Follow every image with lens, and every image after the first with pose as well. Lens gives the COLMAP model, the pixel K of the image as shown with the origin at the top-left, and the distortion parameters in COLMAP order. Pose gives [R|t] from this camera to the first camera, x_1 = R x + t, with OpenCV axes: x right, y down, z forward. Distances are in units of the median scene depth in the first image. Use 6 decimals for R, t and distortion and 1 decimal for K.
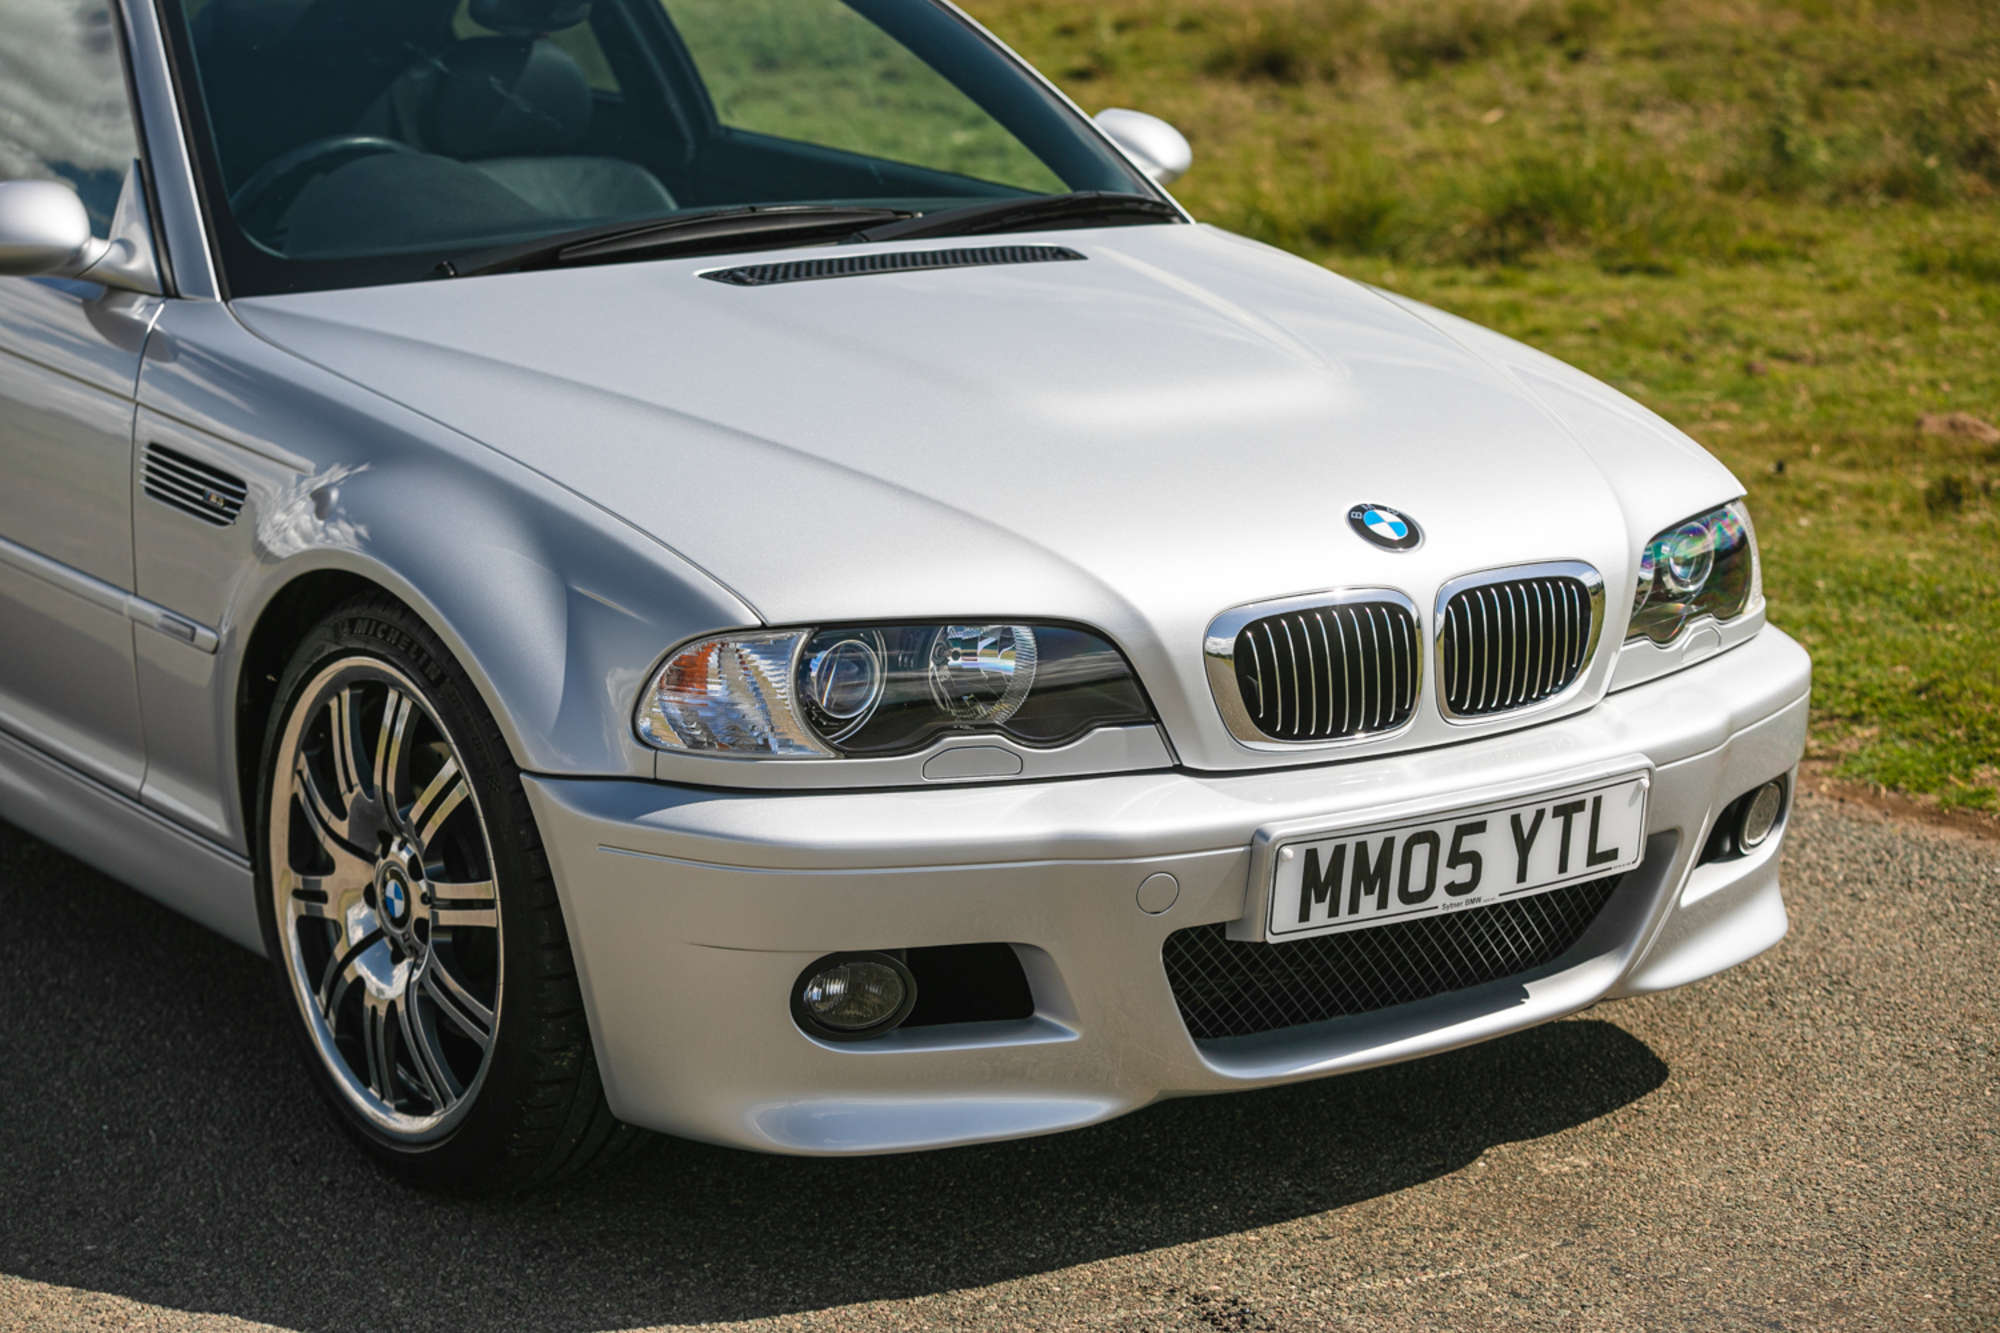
lens RADIAL K [[4105.0, 0, 1000.0], [0, 4105.0, 666.5], [0, 0, 1]] dist [-0.306254, 0.093952]
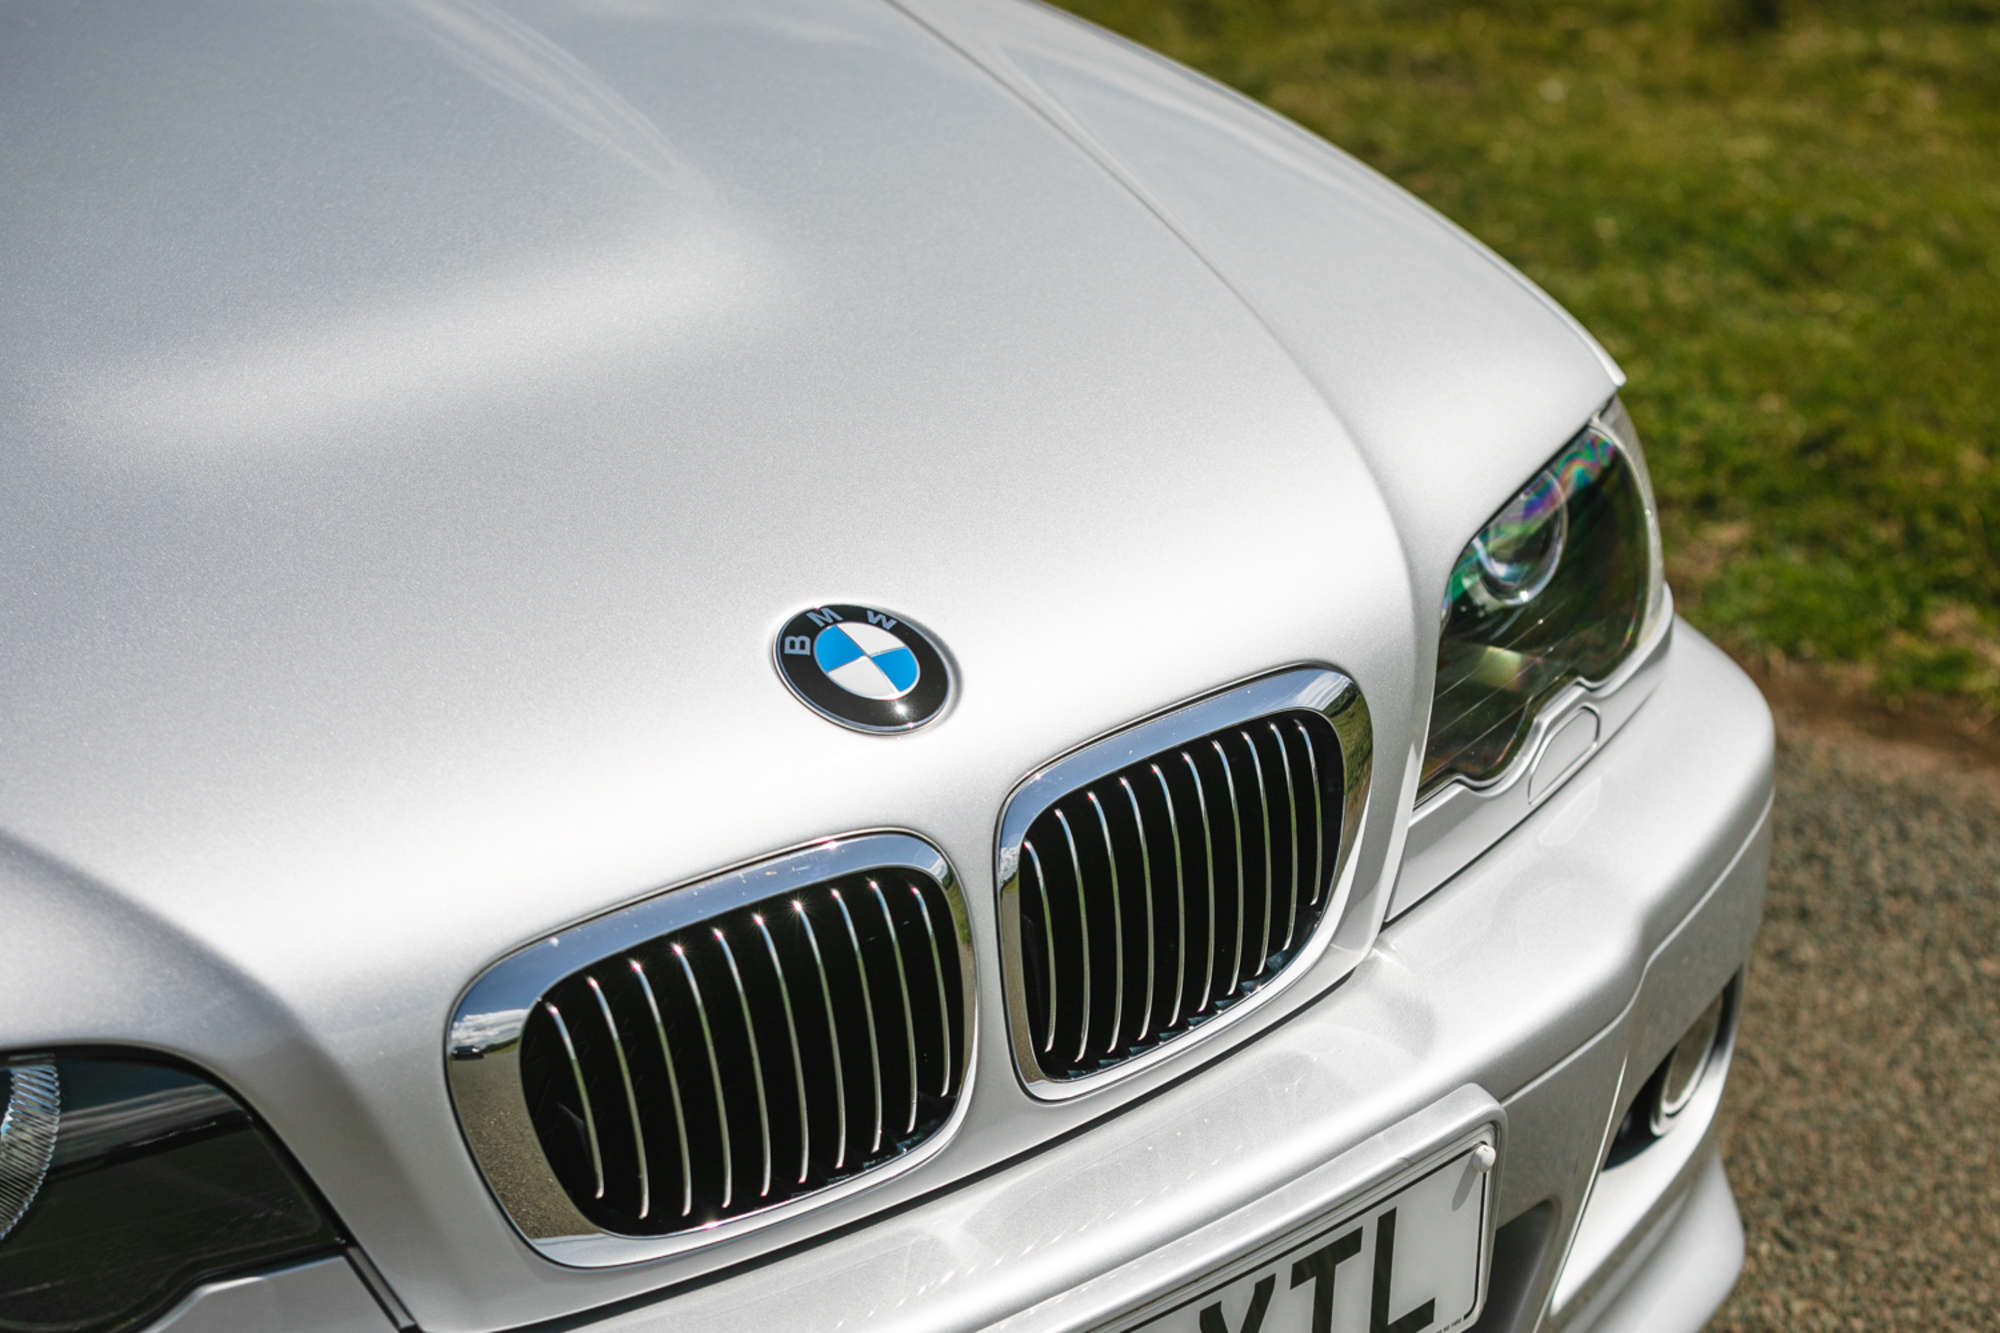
lens RADIAL K [[4933.0, 0, 1000.0], [0, 4933.0, 666.5], [0, 0, 1]] dist [-0.309799, -0.002271]
pose [[0.991726, -0.075736, 0.103653, 0.053366], [0.061996, 0.989586, 0.129904, -0.097992], [-0.112412, -0.122403, 0.986094, 0.480013]]
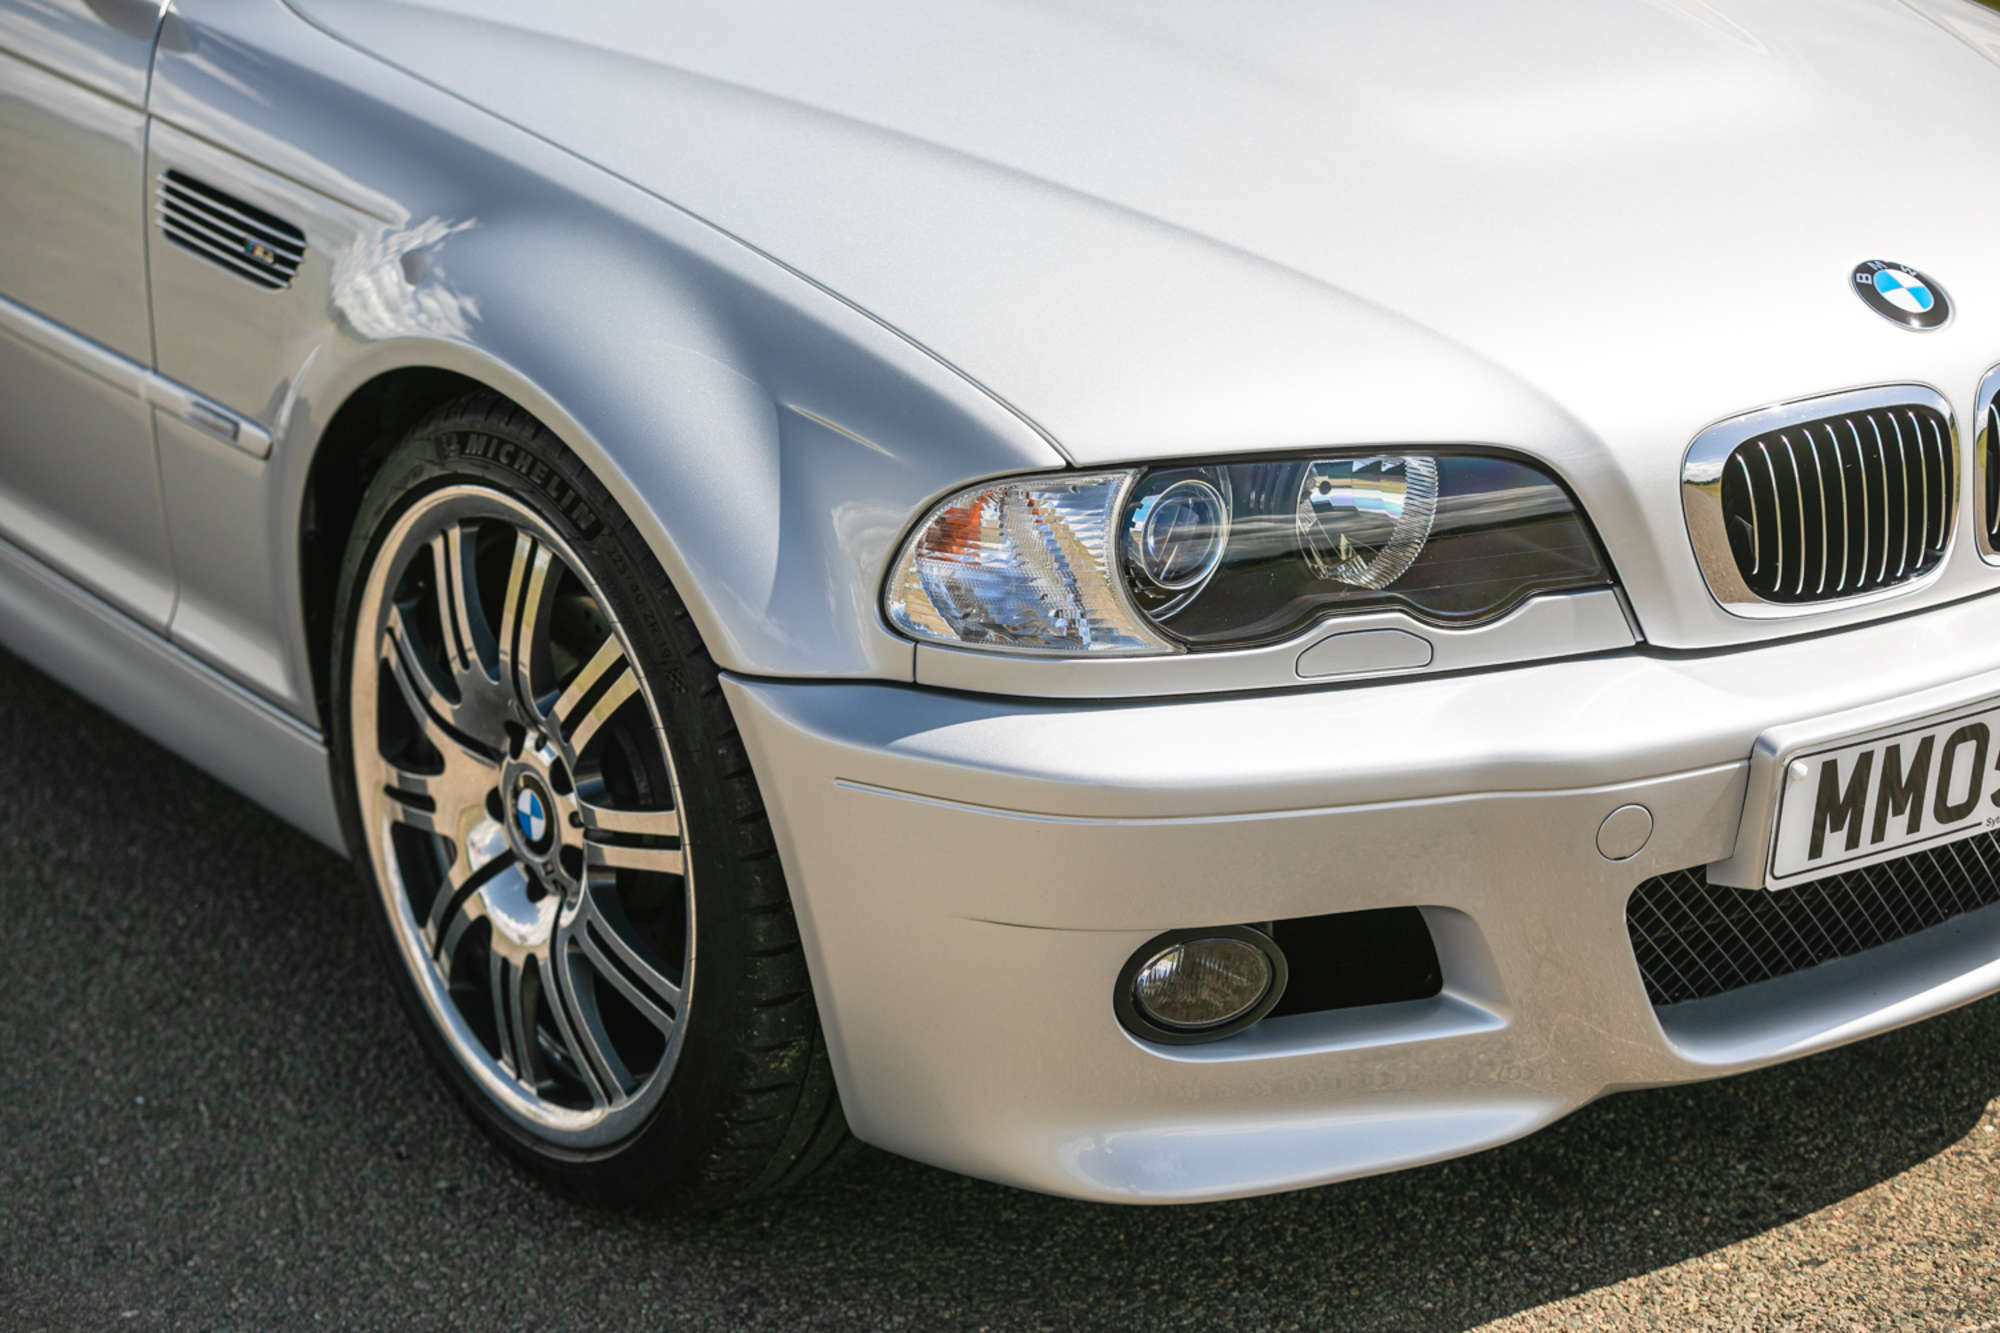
lens RADIAL K [[4110.2, 0, 1000.0], [0, 4110.2, 666.5], [0, 0, 1]] dist [-0.254702, -0.108625]
pose [[0.999889, -0.014760, -0.002121, -0.063077], [0.014907, 0.993105, 0.116272, -0.053086], [0.000390, -0.116291, 0.993215, 0.277626]]
